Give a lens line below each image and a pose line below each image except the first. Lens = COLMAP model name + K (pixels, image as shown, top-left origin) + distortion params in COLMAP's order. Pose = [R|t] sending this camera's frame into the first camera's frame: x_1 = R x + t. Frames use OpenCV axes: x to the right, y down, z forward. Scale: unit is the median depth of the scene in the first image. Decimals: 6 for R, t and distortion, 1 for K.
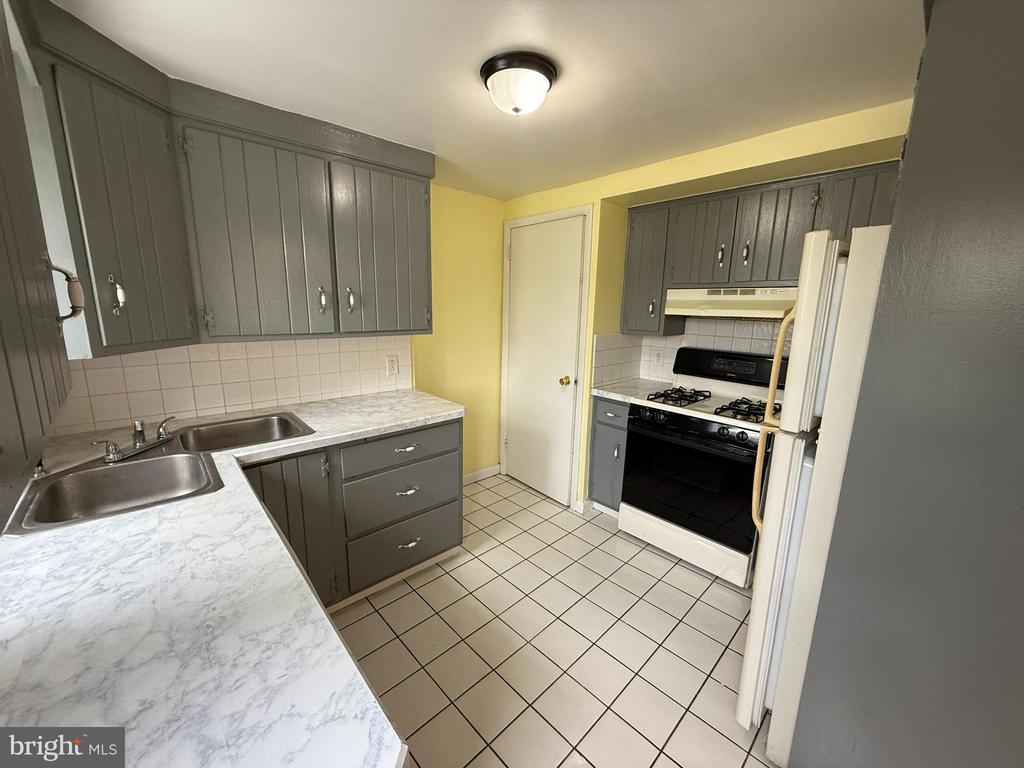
lens RADIAL K [[406.1, 0, 514.7], [0, 406.1, 381.0], [0, 0, 1]] dist [-0.003777, 0.000453]
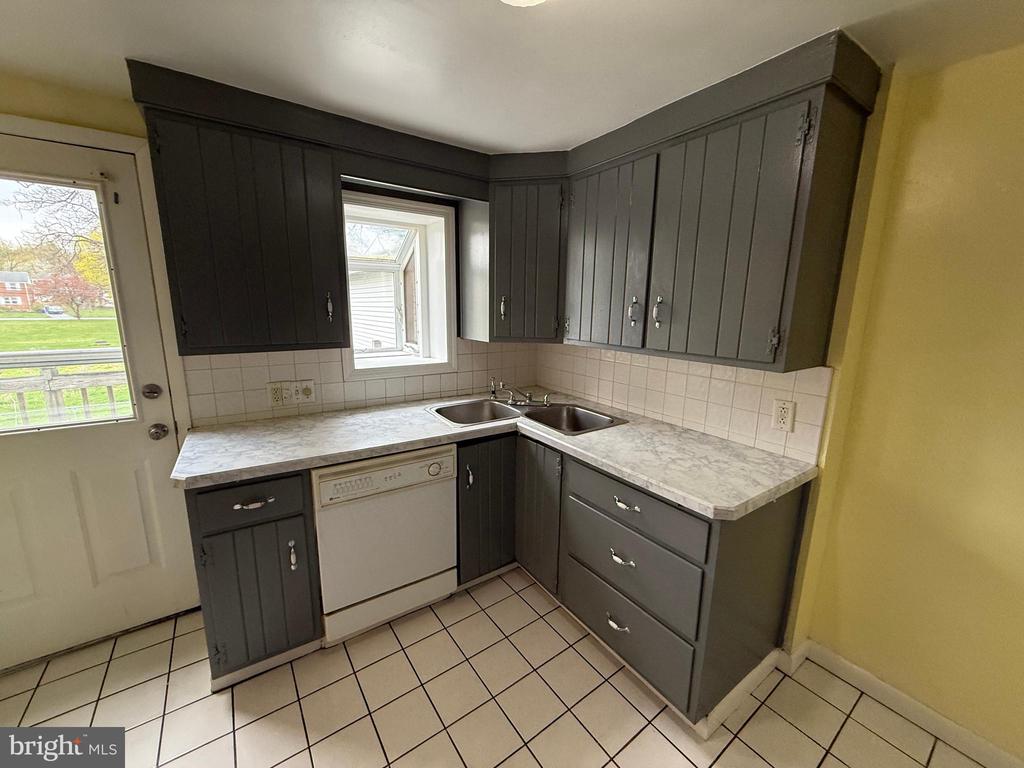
lens RADIAL K [[406.1, 0, 506.8], [0, 406.1, 378.9], [0, 0, 1]] dist [-0.003777, 0.000453]
pose [[-0.157854, 0.156692, -0.974951, 0.420263], [-0.203080, 0.961073, 0.187342, -0.140081], [0.966354, 0.227566, -0.119889, 0.727513]]
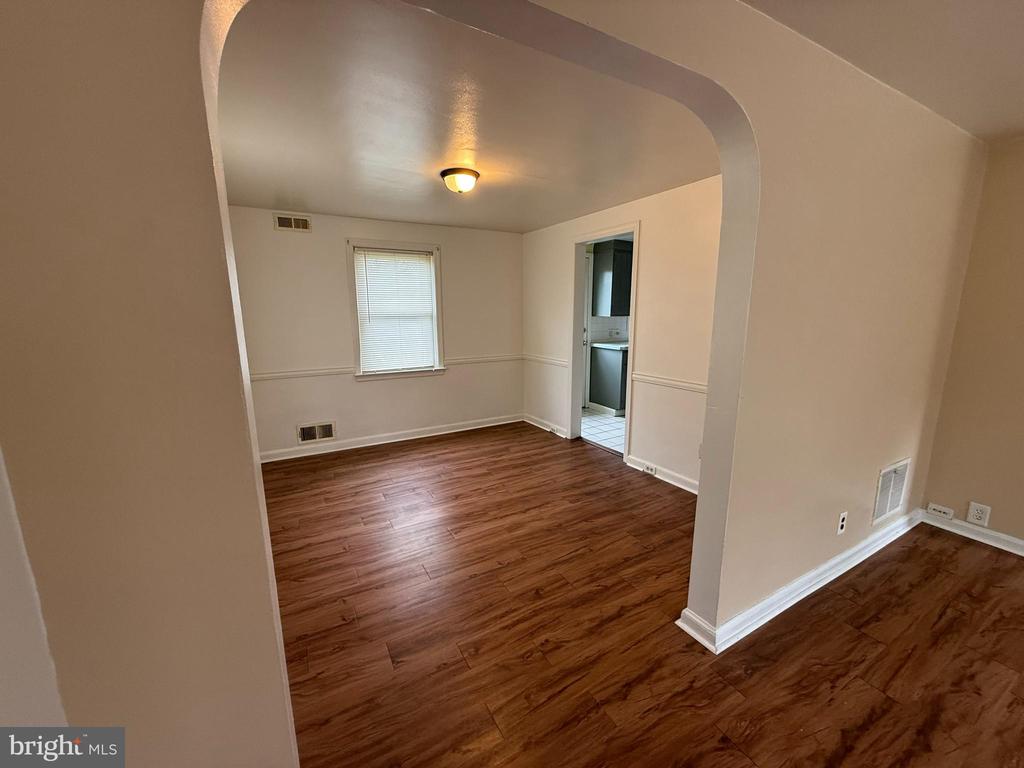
lens RADIAL K [[406.1, 0, 509.6], [0, 406.1, 381.7], [0, 0, 1]] dist [-0.003777, 0.000453]
pose [[-0.247300, 0.154221, -0.956587, 2.296523], [-0.185931, 0.961352, 0.203056, 0.051427], [0.950932, 0.228075, -0.209068, 0.138864]]
